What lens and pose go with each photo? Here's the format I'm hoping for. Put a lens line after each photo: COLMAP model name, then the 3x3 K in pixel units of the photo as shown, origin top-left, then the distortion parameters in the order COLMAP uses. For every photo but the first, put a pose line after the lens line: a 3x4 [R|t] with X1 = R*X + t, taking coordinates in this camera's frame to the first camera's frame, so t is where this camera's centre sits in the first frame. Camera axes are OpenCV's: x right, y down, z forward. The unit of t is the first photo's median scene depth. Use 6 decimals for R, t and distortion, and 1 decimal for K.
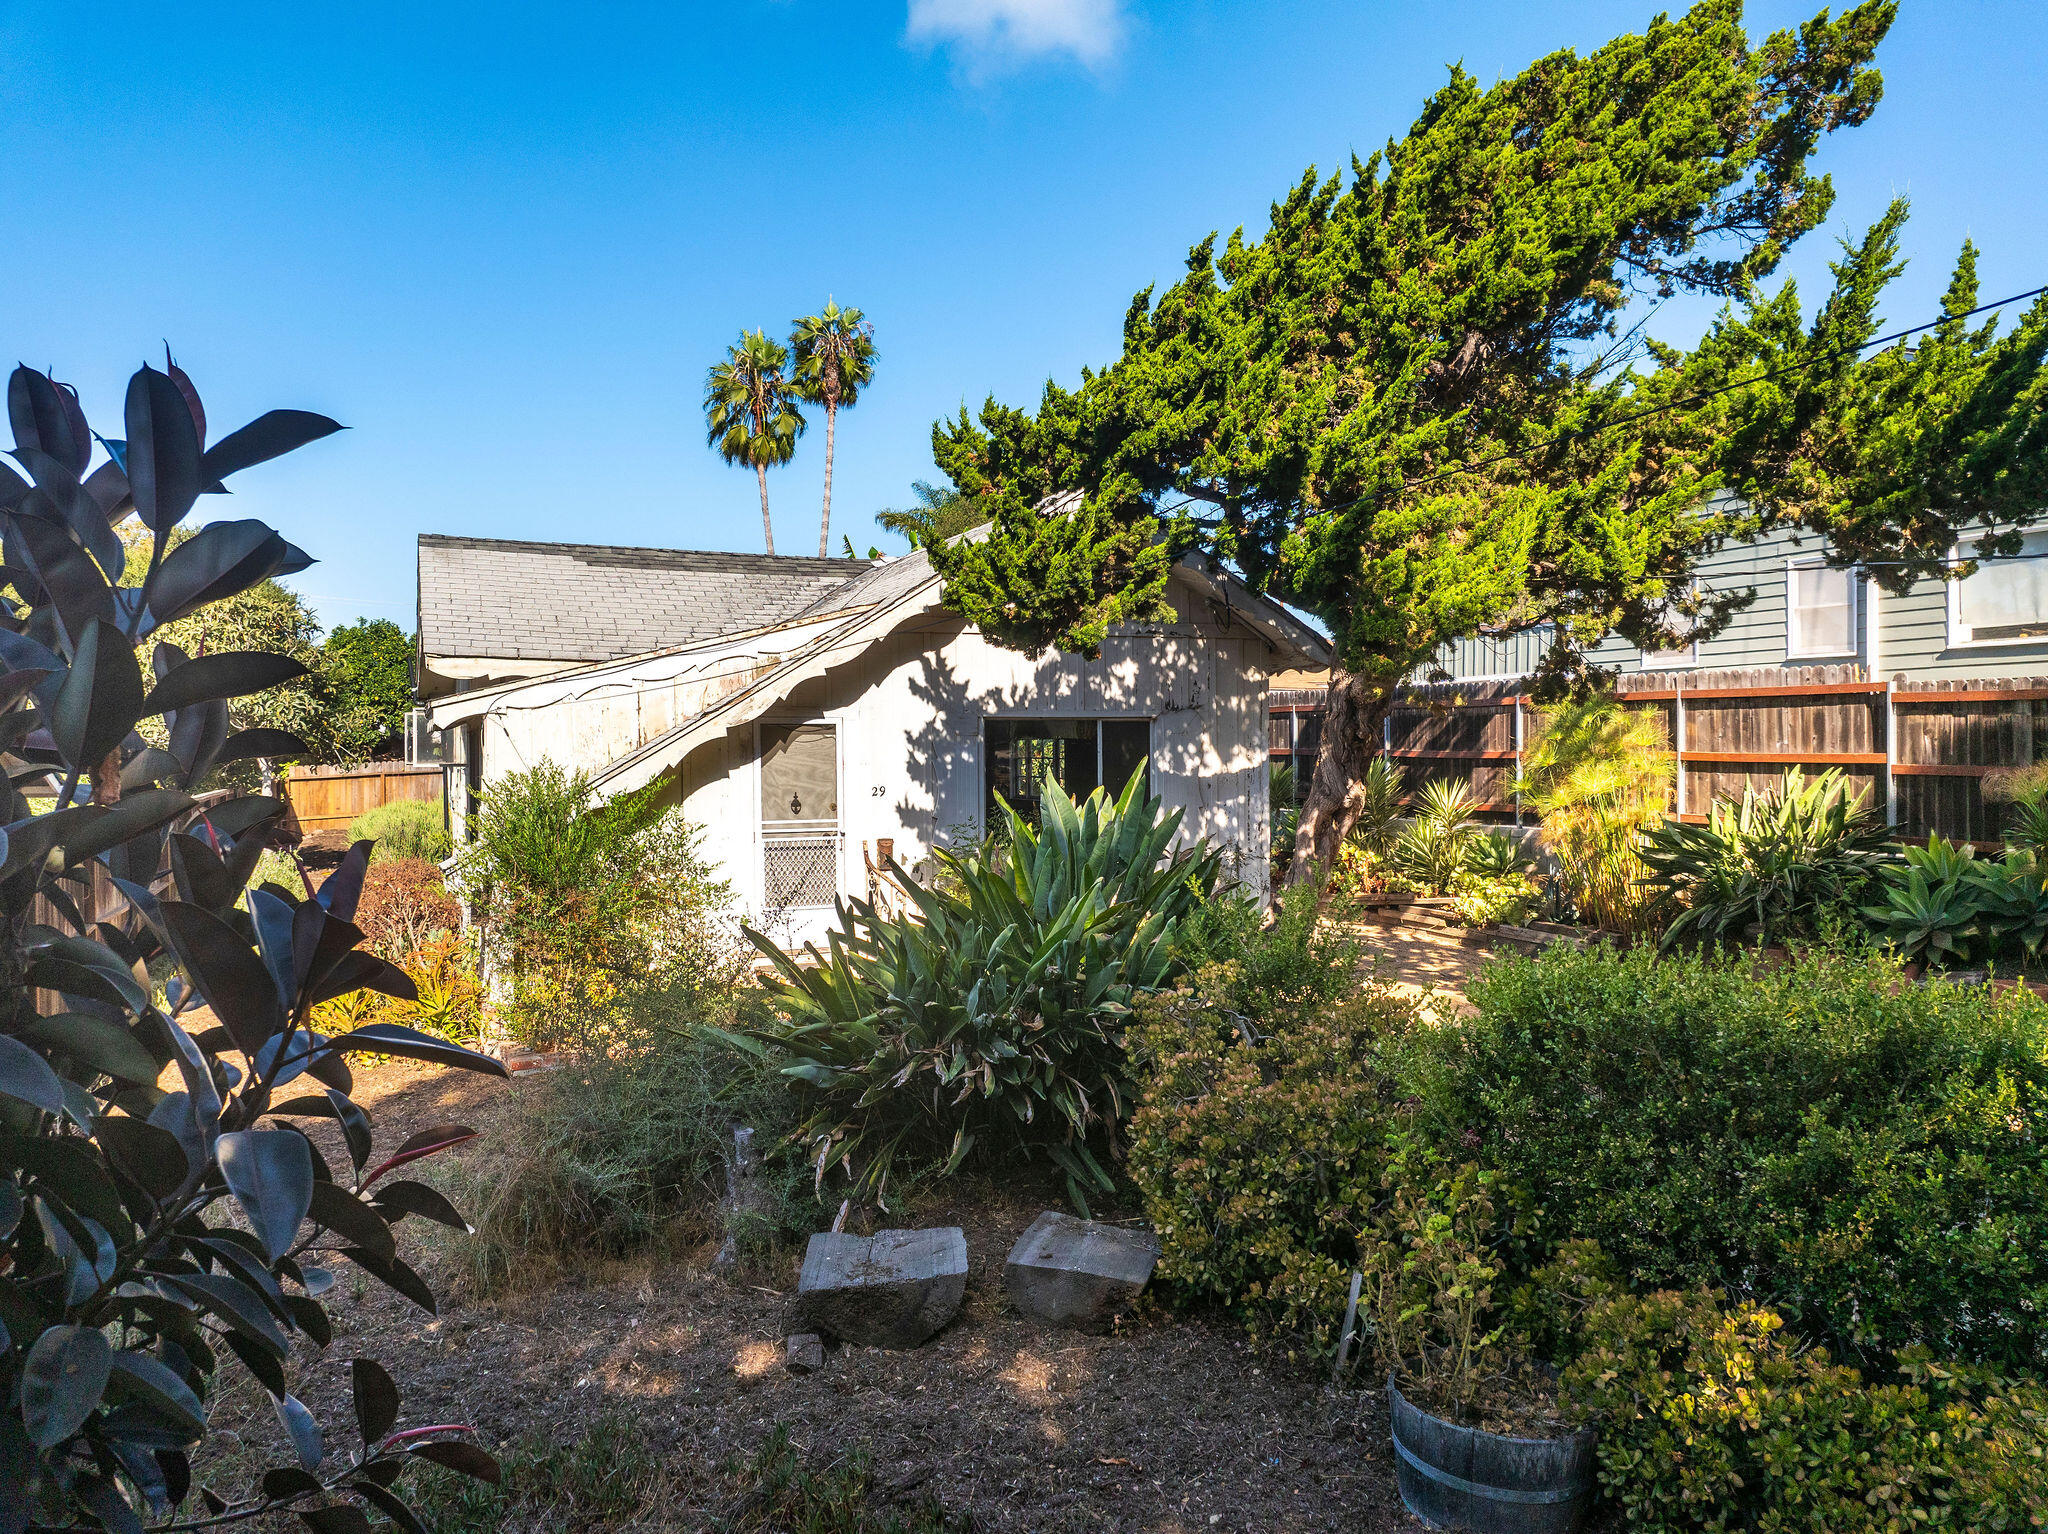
lens RADIAL K [[1445.1, 0, 1021.8], [0, 1445.1, 763.6], [0, 0, 1]] dist [-0.049087, 0.019187]
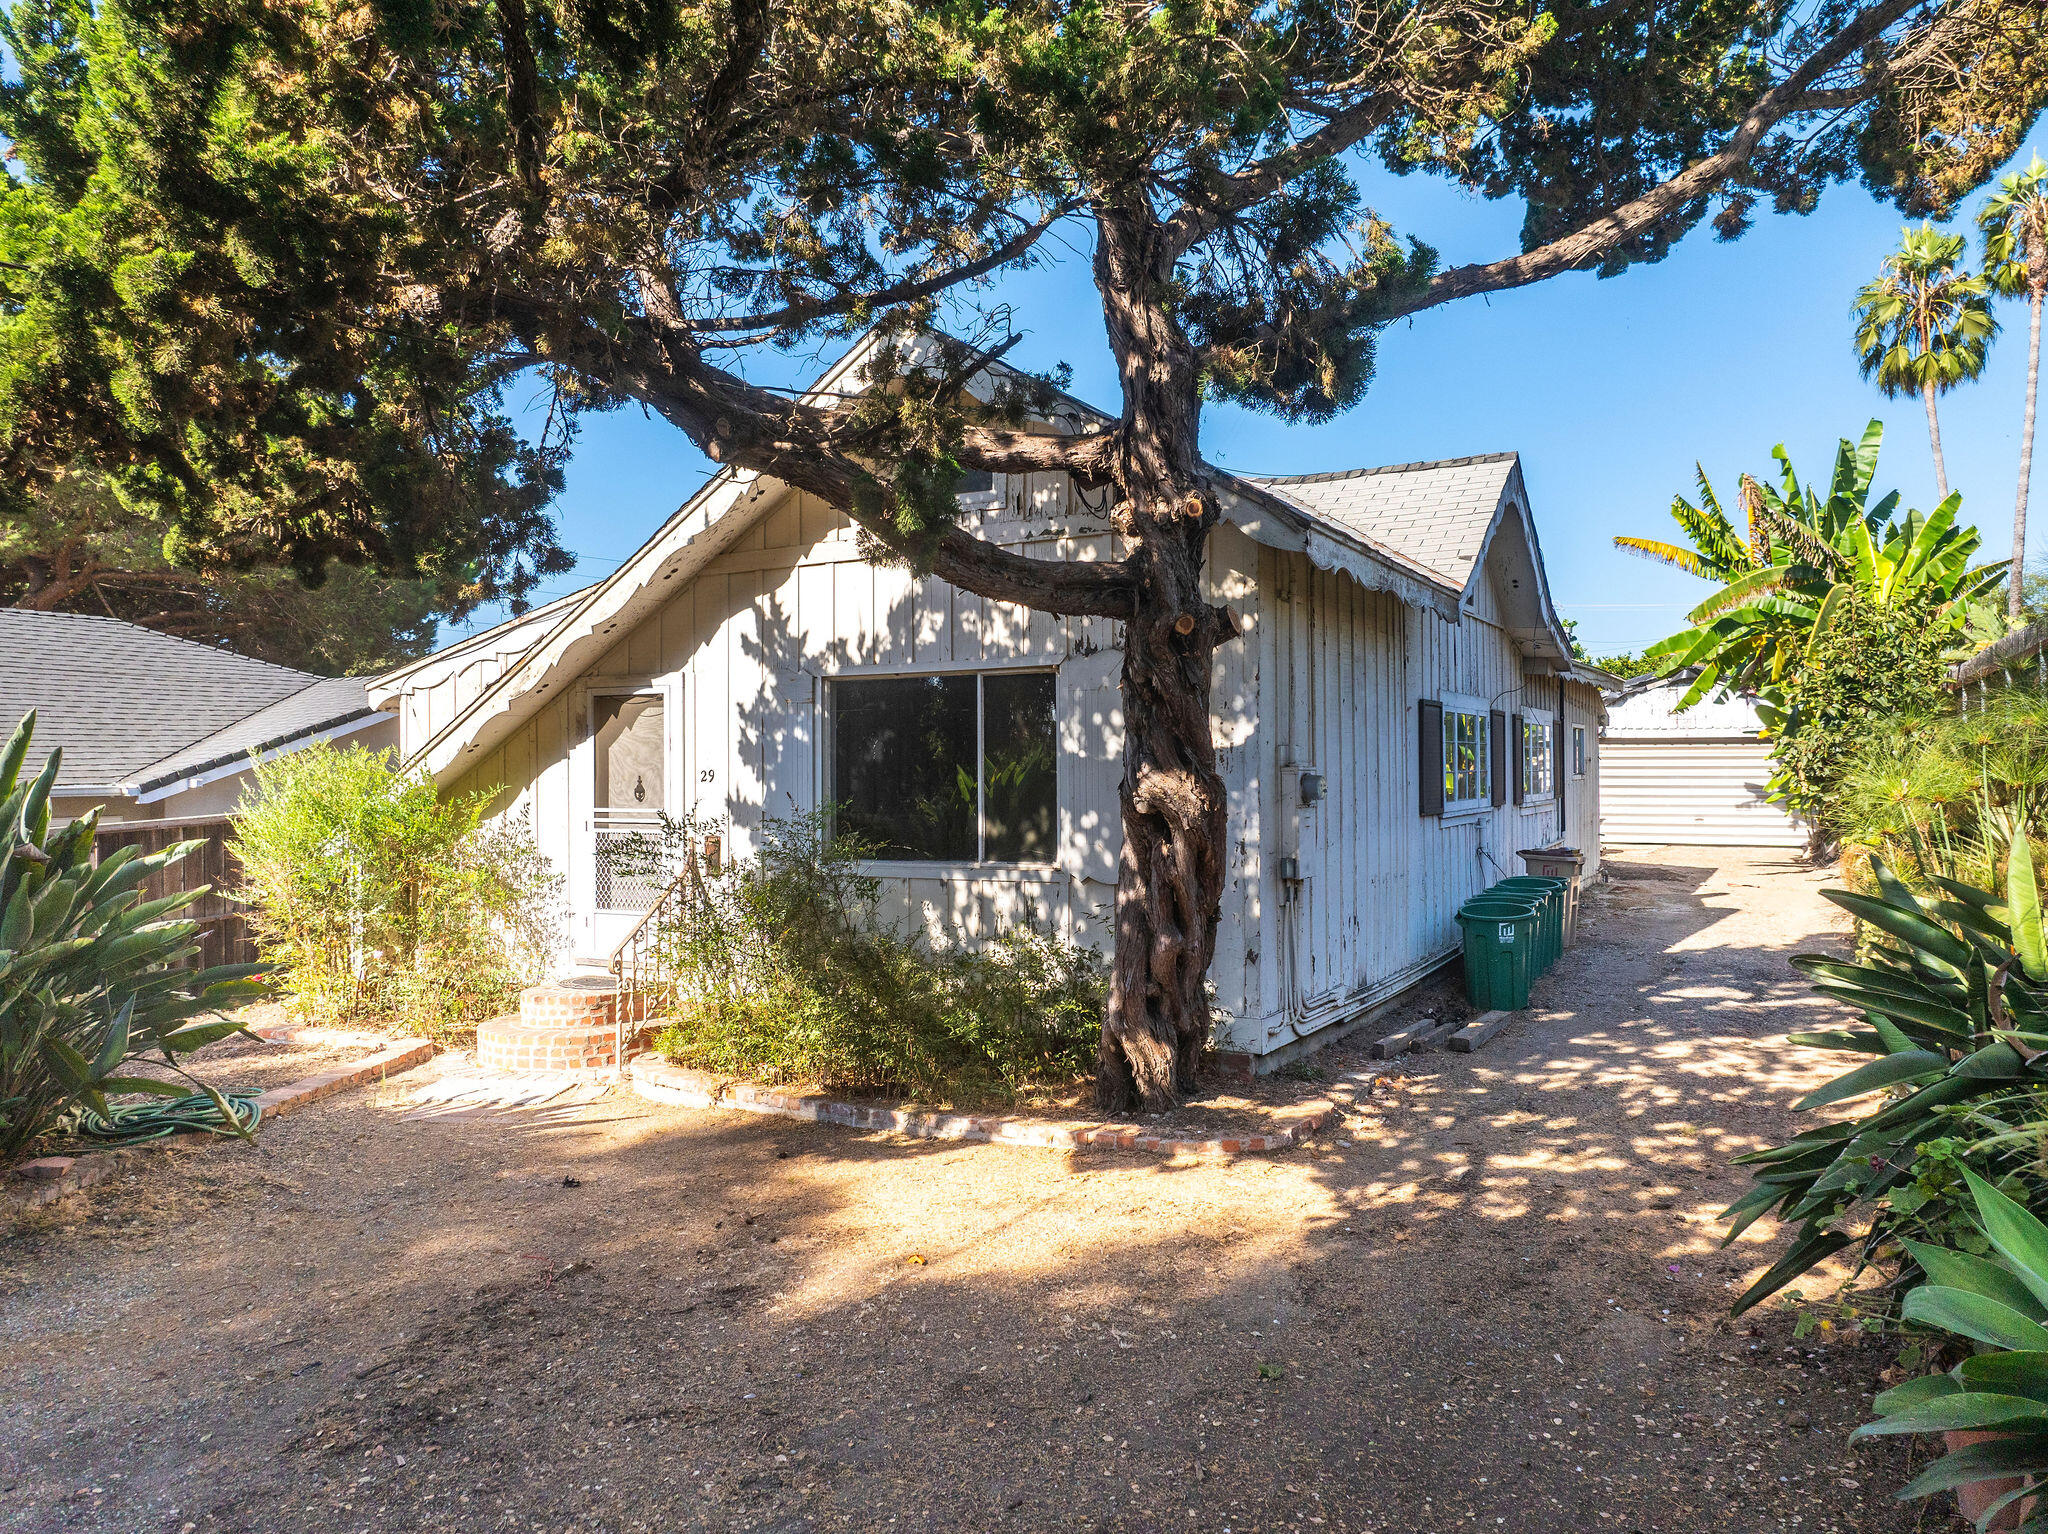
lens RADIAL K [[1445.1, 0, 1022.6], [0, 1445.1, 764.1], [0, 0, 1]] dist [-0.049087, 0.019187]
pose [[0.600889, 0.002151, -0.799330, 0.619070], [-0.009122, 0.999950, -0.004167, 0.012712], [0.799281, 0.009795, 0.600878, 0.642550]]
